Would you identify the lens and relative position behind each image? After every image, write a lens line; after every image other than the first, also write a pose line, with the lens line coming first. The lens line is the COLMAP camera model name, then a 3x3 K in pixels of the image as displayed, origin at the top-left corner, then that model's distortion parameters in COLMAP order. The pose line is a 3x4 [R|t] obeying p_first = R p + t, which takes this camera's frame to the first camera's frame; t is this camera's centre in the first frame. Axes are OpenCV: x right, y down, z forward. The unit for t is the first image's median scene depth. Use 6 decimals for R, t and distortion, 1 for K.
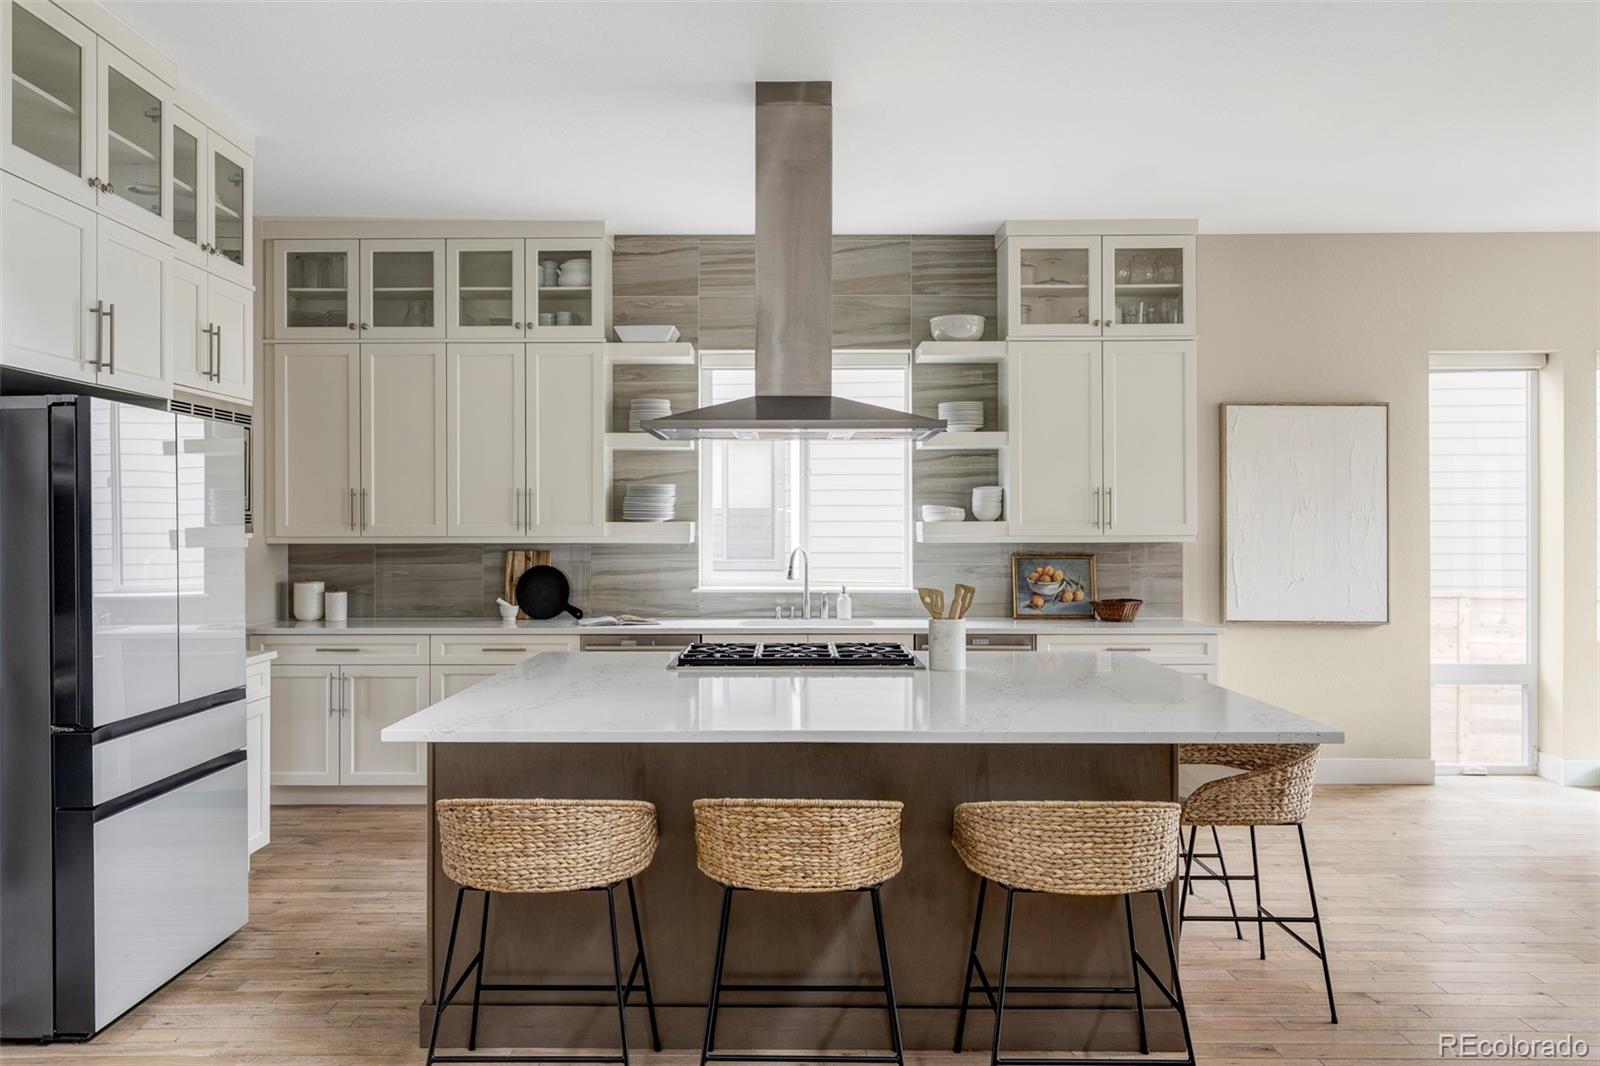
lens RADIAL K [[1190.9, 0, 800.0], [0, 1190.9, 533.0], [0, 0, 1]] dist [-0.007837, -0.002426]
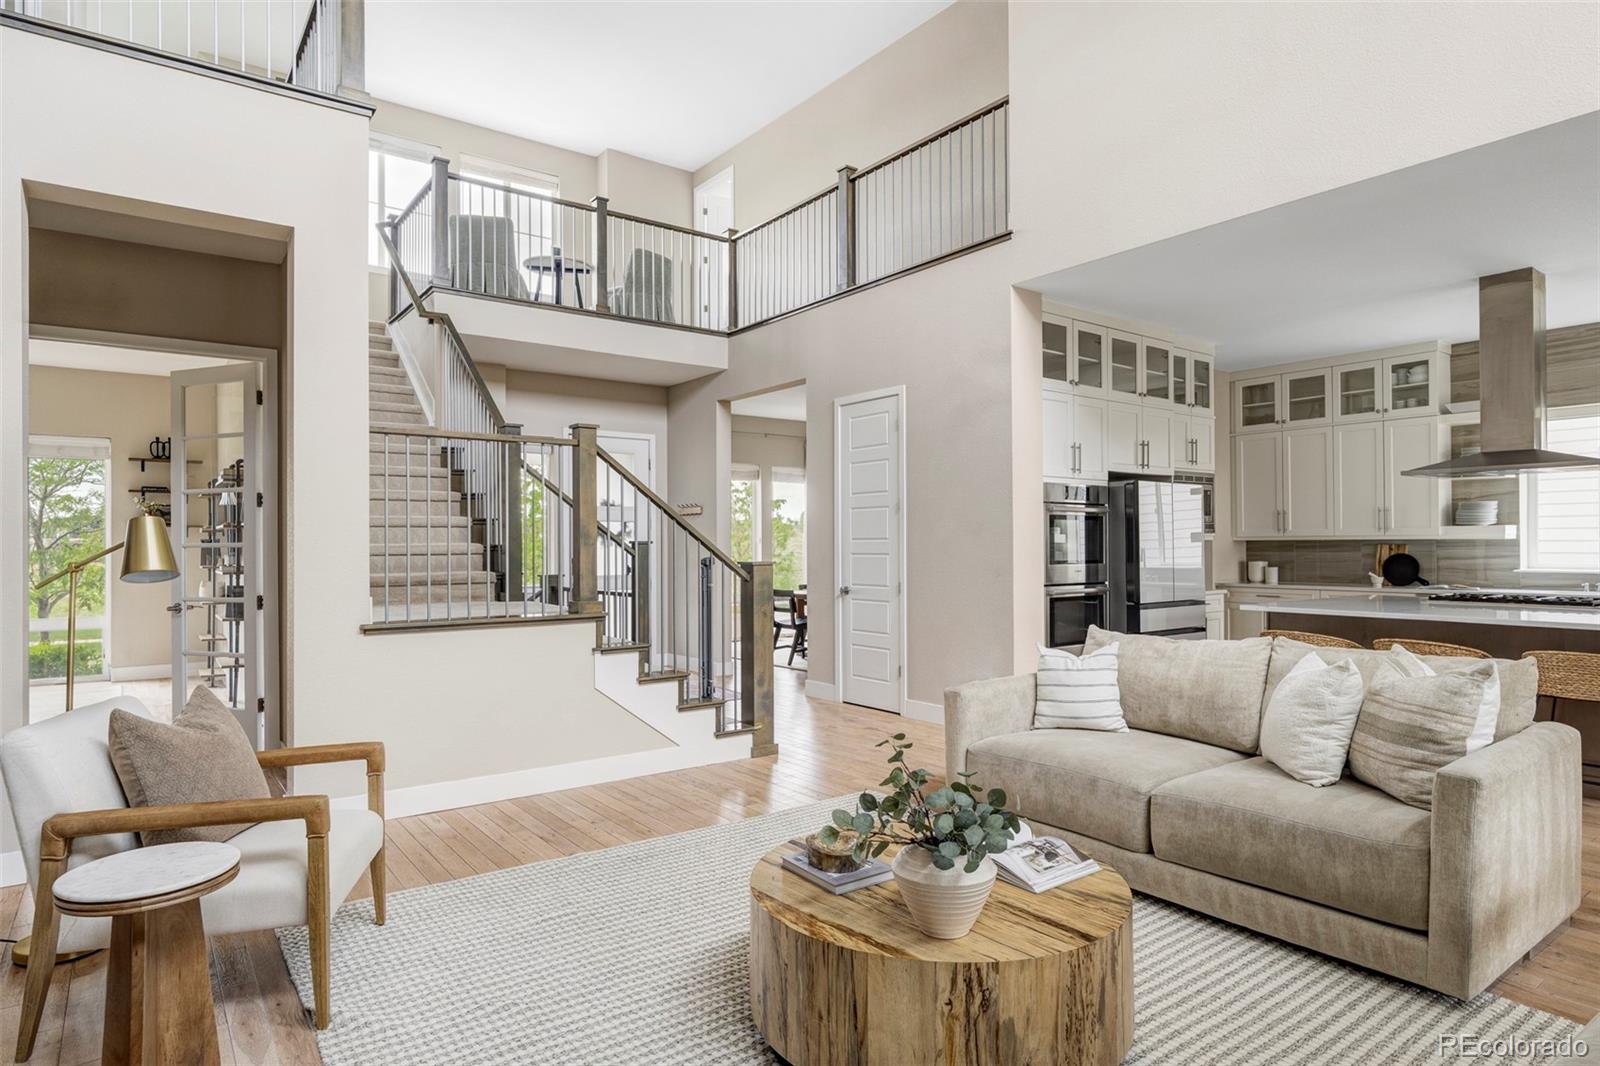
lens RADIAL K [[899.8, 0, 800.0], [0, 899.8, 533.0], [0, 0, 1]] dist [0.000630, 0.000718]
pose [[0.601661, -0.011282, -0.798672, 0.281430], [0.000833, 0.999909, -0.013496, 0.015564], [0.798751, 0.007455, 0.601616, -0.415662]]
